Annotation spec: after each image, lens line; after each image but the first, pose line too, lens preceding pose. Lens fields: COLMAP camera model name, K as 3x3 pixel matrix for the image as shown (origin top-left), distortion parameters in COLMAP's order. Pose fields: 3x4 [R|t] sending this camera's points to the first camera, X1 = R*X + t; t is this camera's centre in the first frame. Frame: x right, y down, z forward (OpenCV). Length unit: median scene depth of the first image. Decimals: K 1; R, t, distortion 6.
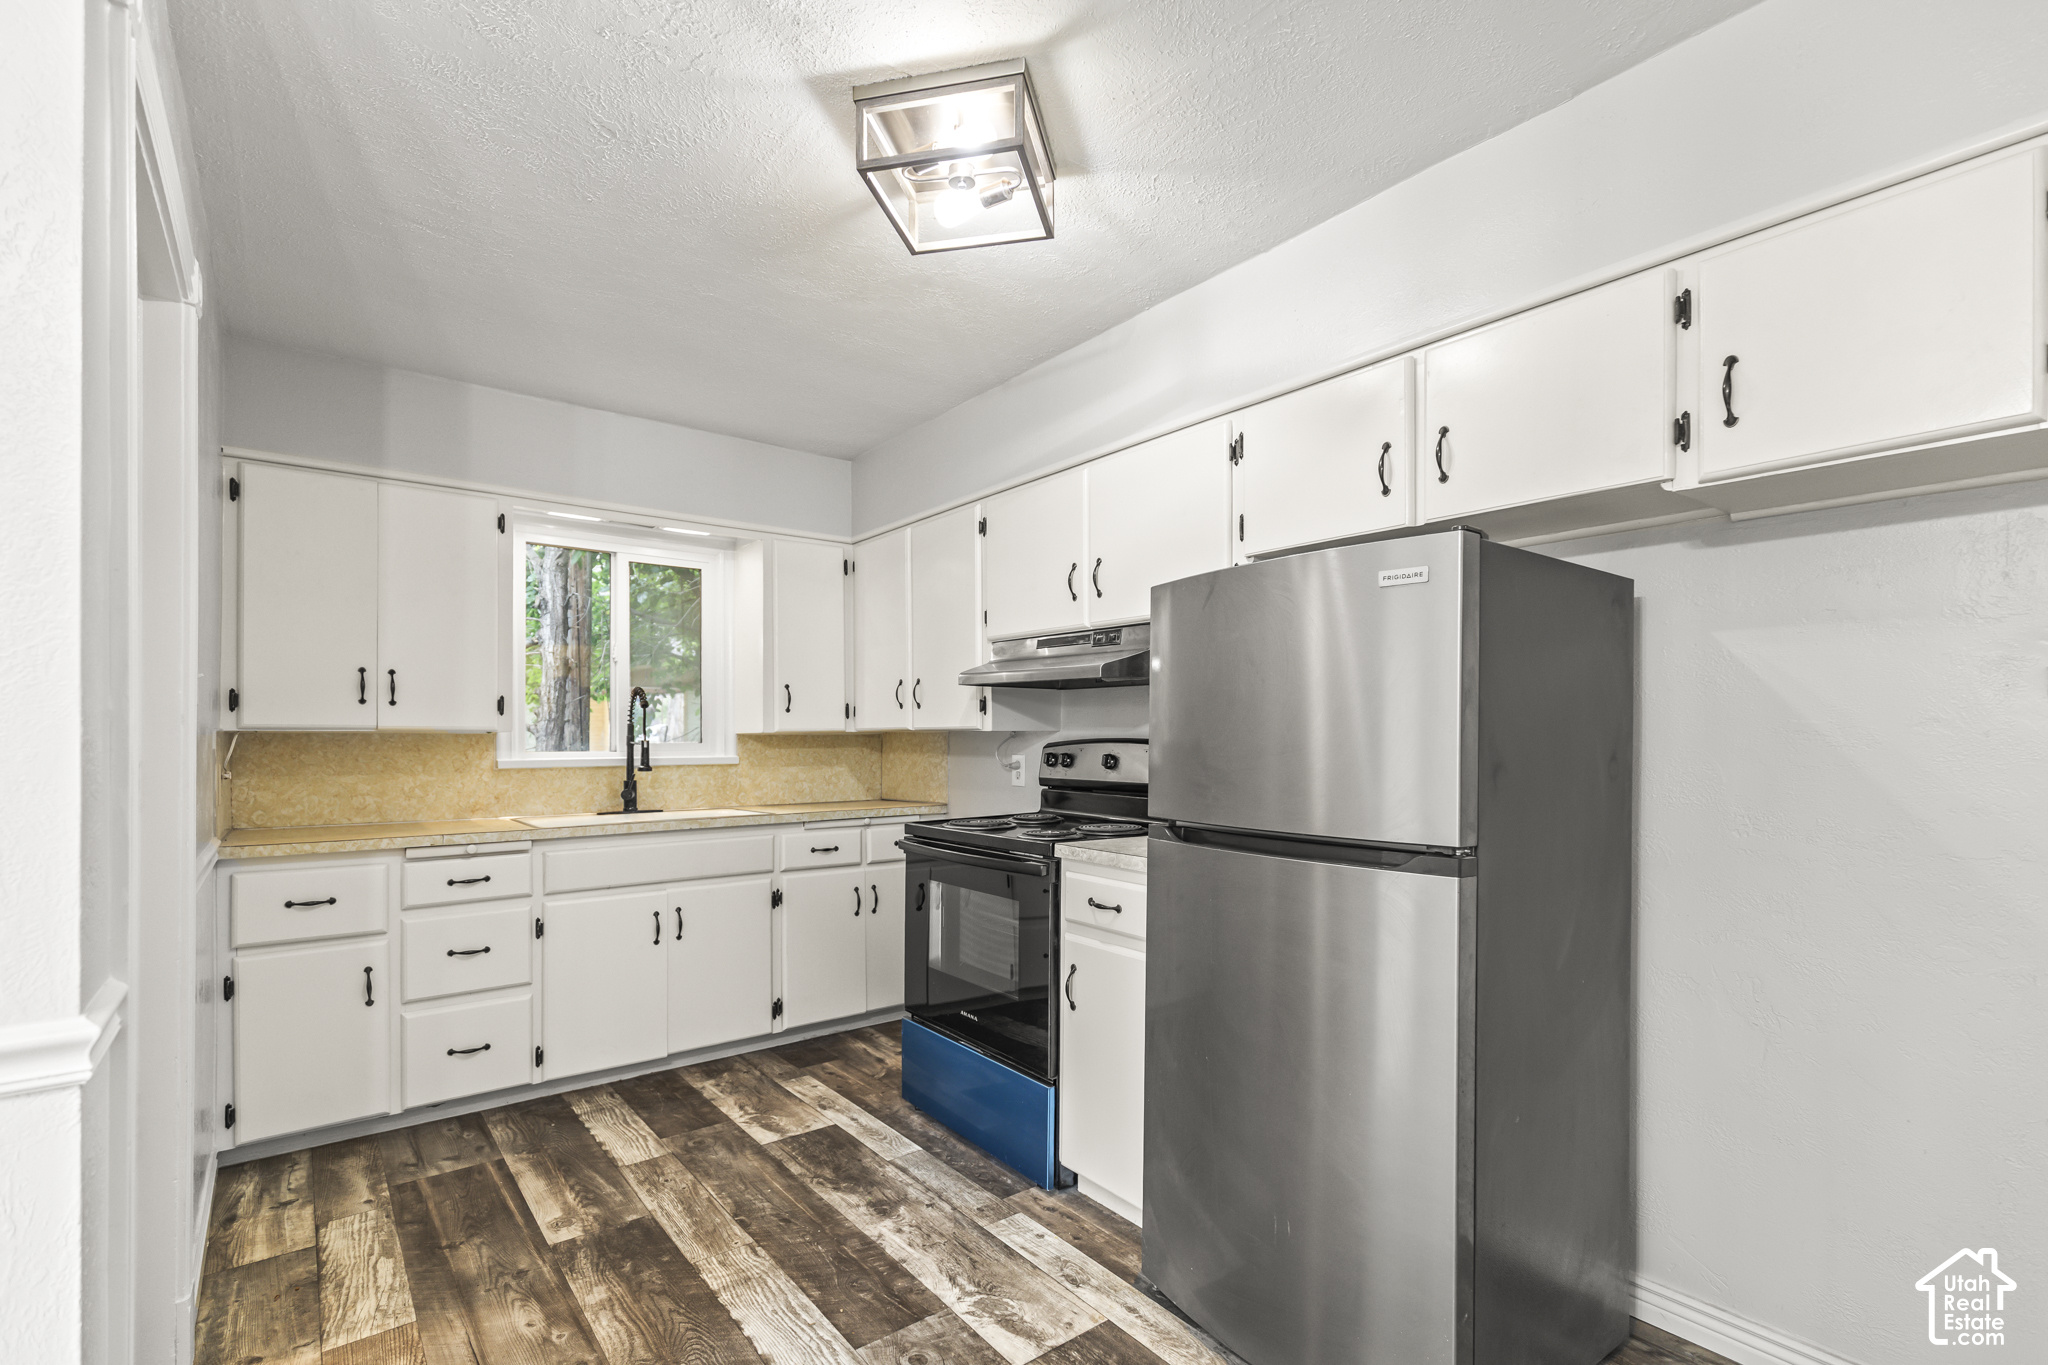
lens RADIAL K [[929.4, 0, 1027.5], [0, 929.4, 729.3], [0, 0, 1]] dist [0.001489, 0.000107]
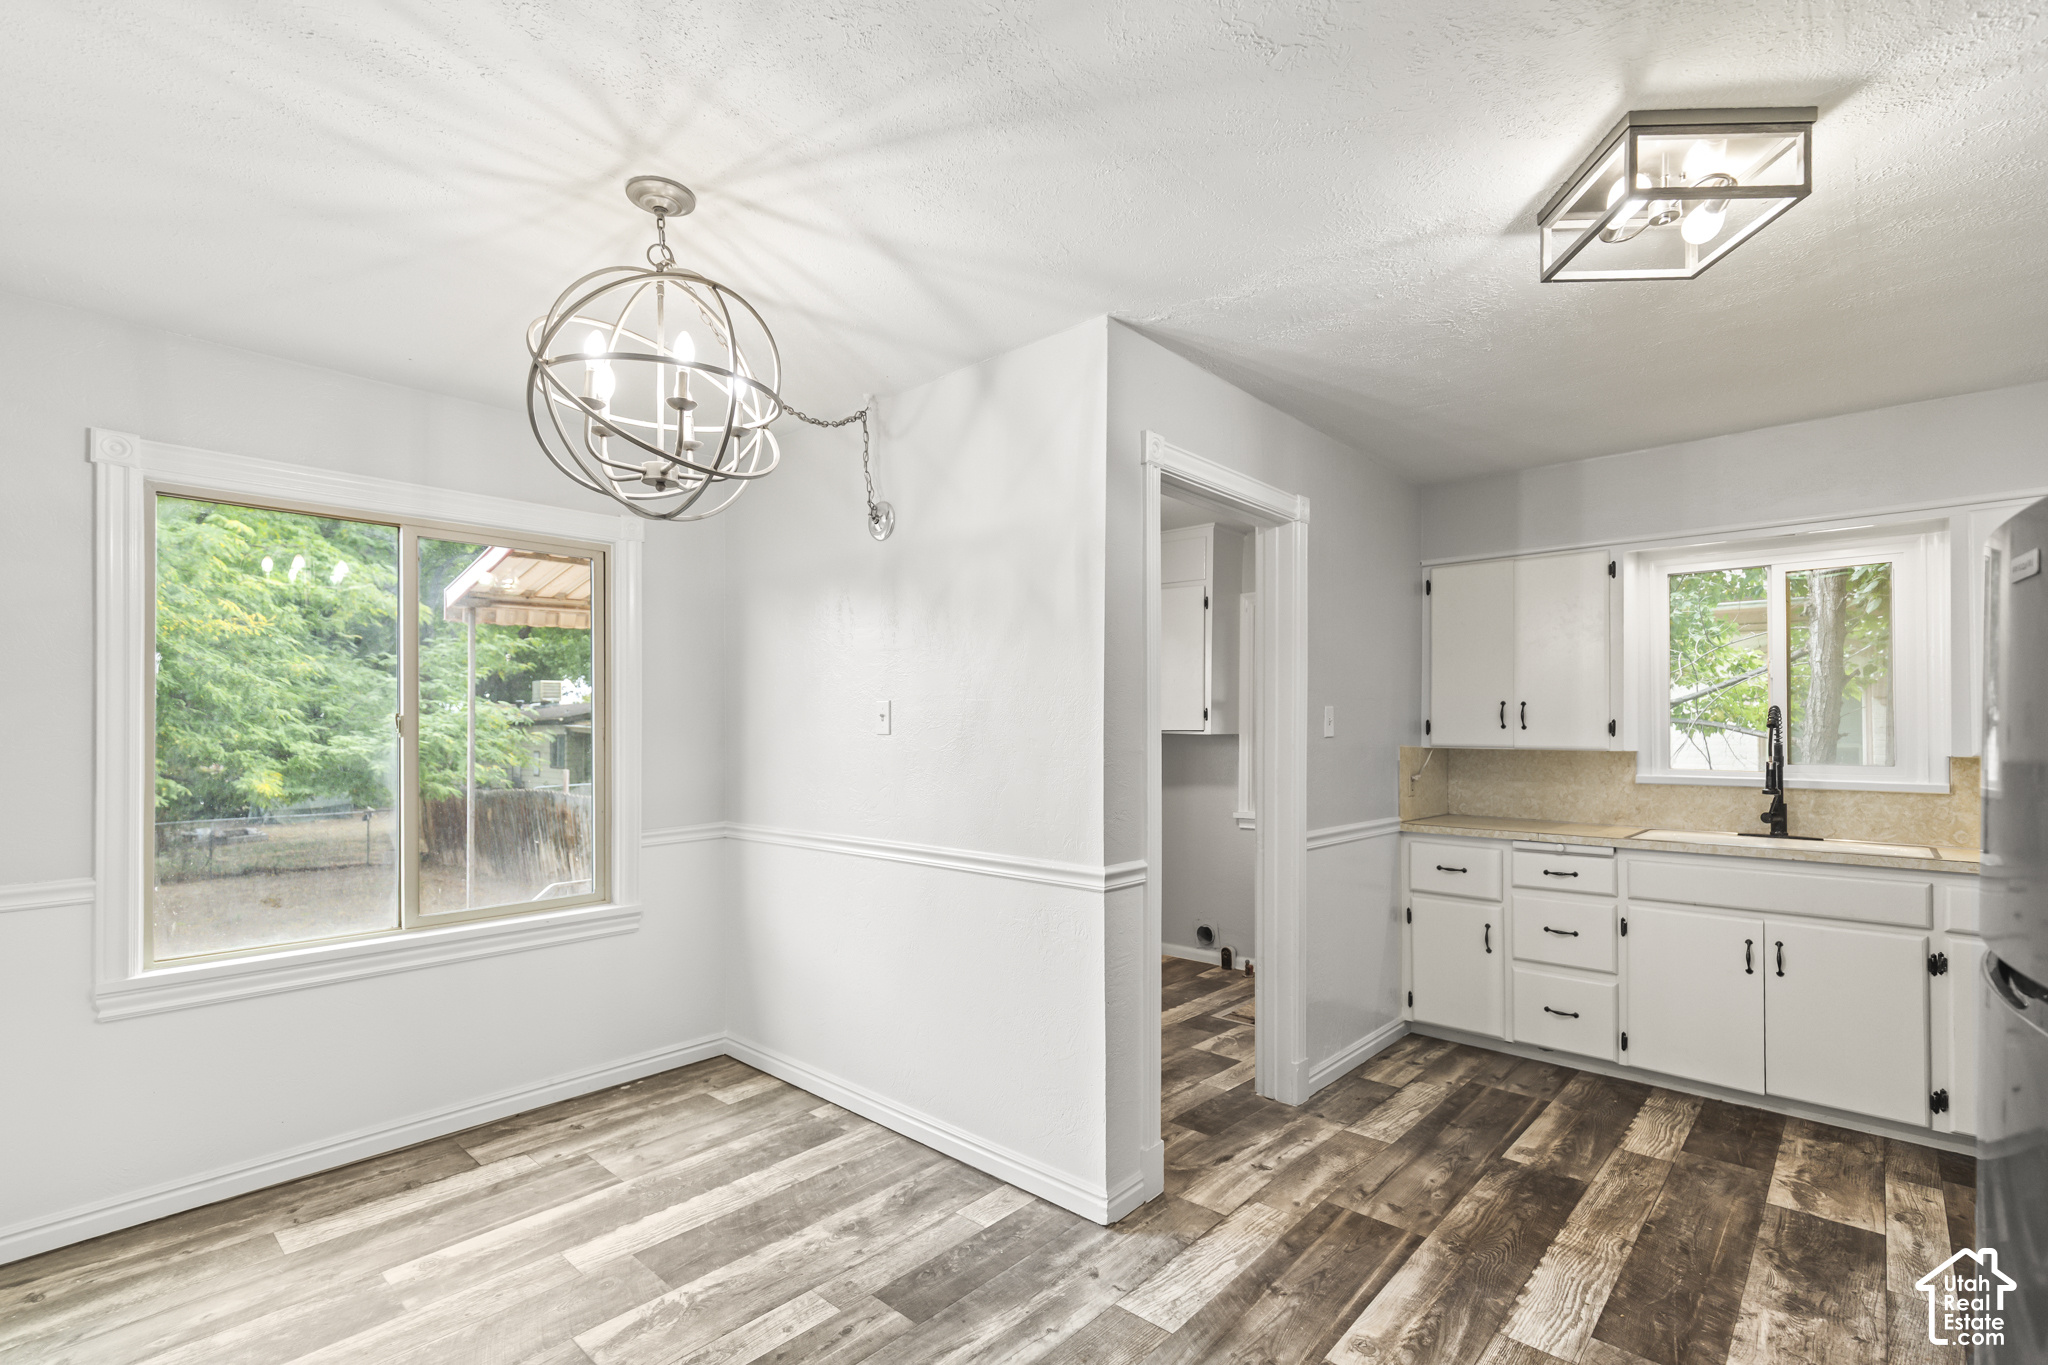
lens RADIAL K [[926.1, 0, 1020.4], [0, 926.1, 715.0], [0, 0, 1]] dist [0.002895, 0.000193]
pose [[0.161930, -0.015535, -0.986680, 0.475583], [0.000838, 0.999878, -0.015606, -0.026243], [0.986802, 0.001700, 0.161924, 0.099550]]
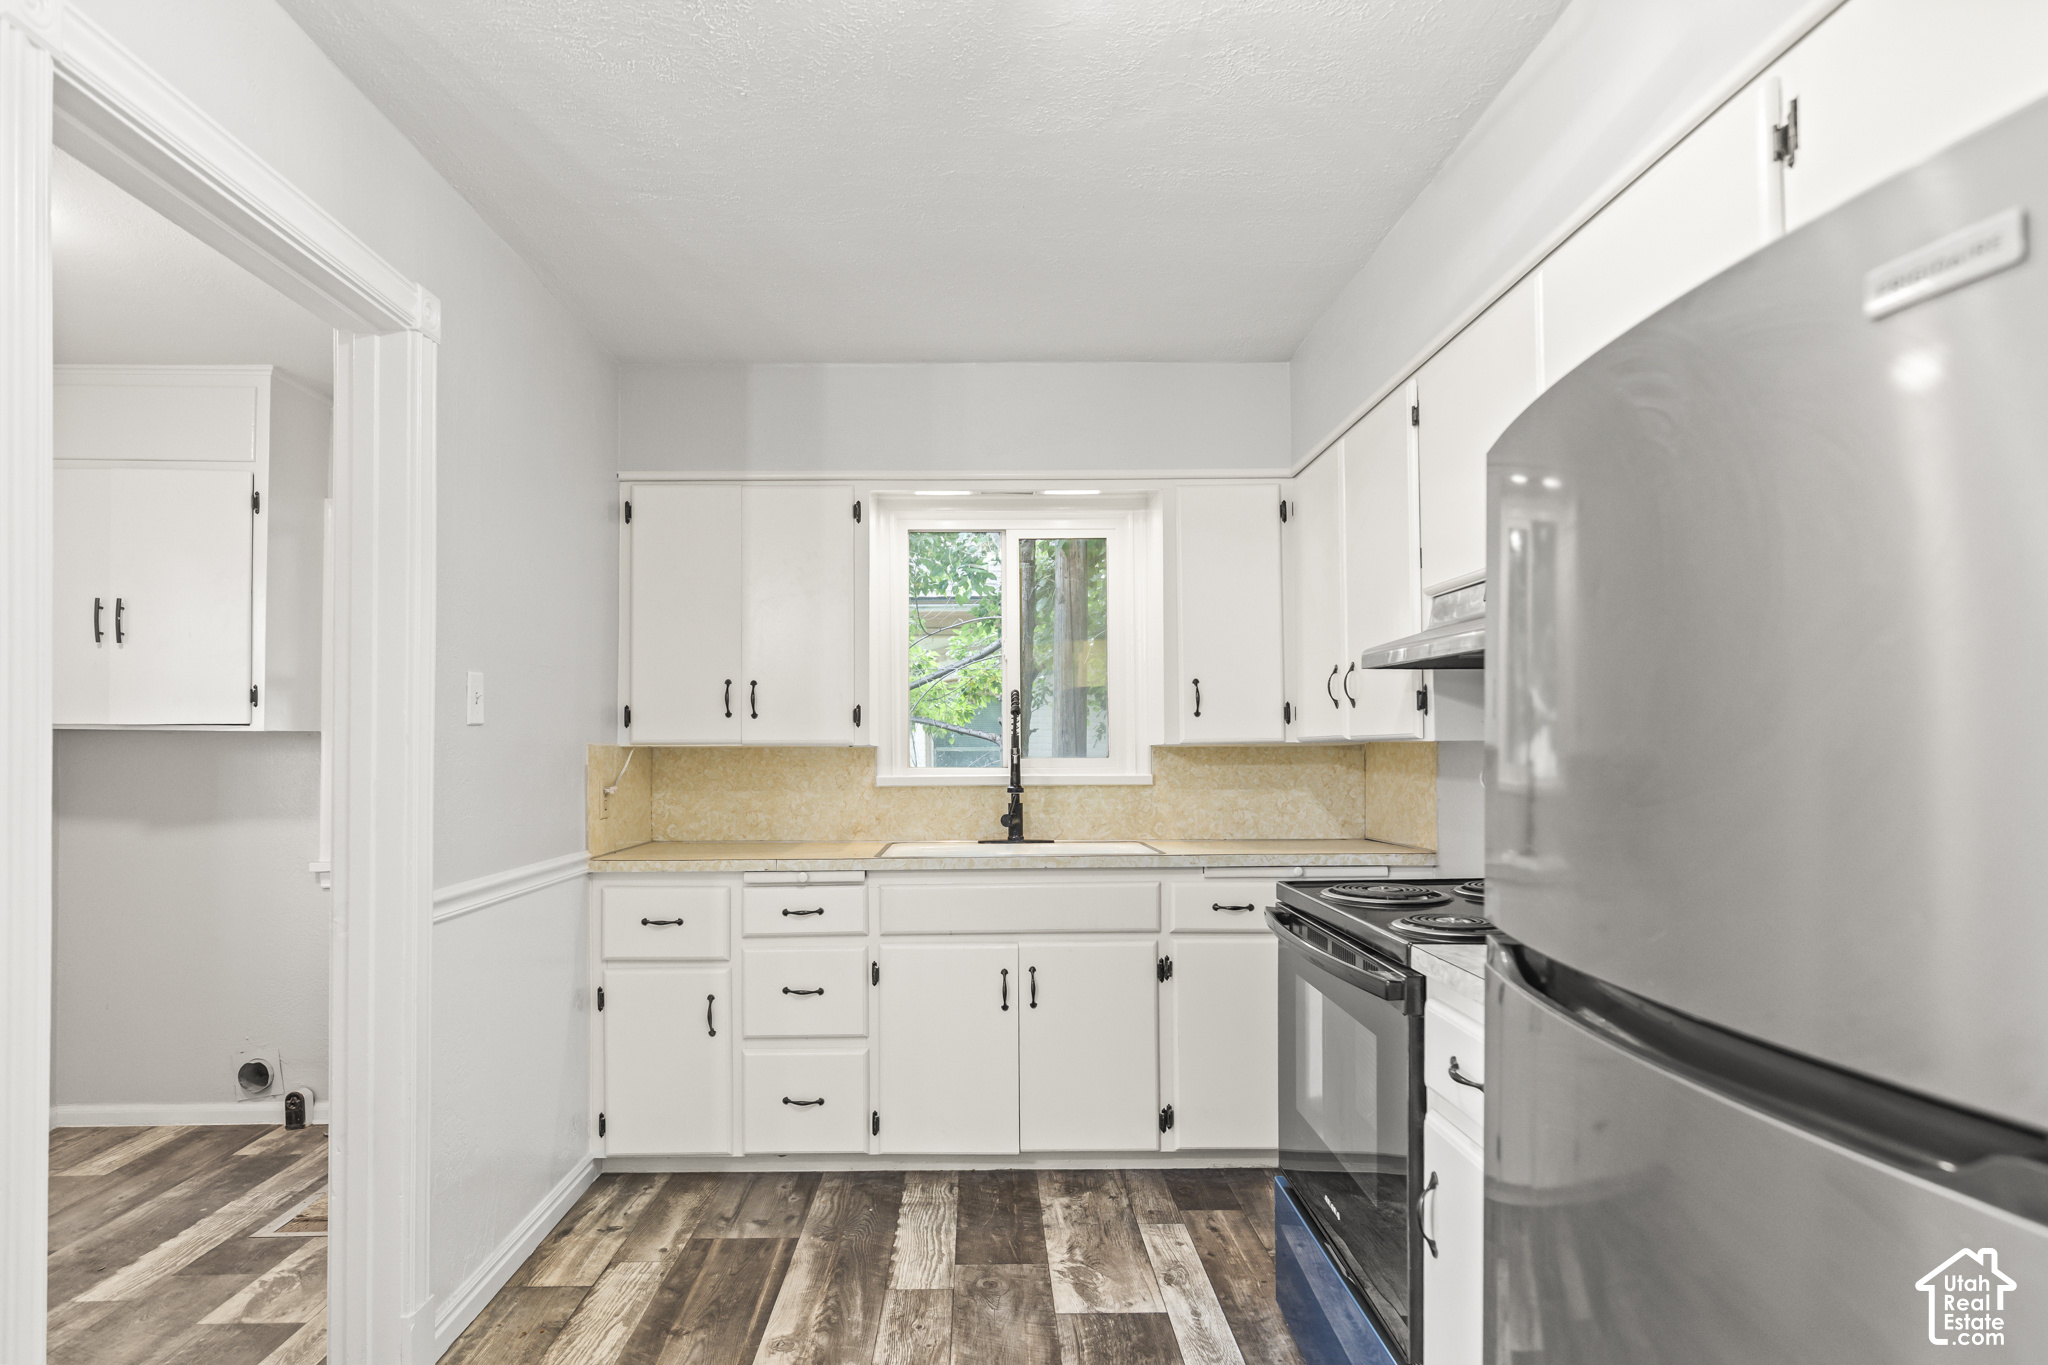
lens RADIAL K [[1108.7, 0, 980.4], [0, 1108.7, 721.3], [0, 0, 1]] dist [-0.001337, -0.000561]
pose [[0.788385, -0.017104, -0.614944, 0.190577], [0.009199, 0.999829, -0.016016, -0.002573], [0.615113, 0.006969, 0.788408, 0.252855]]
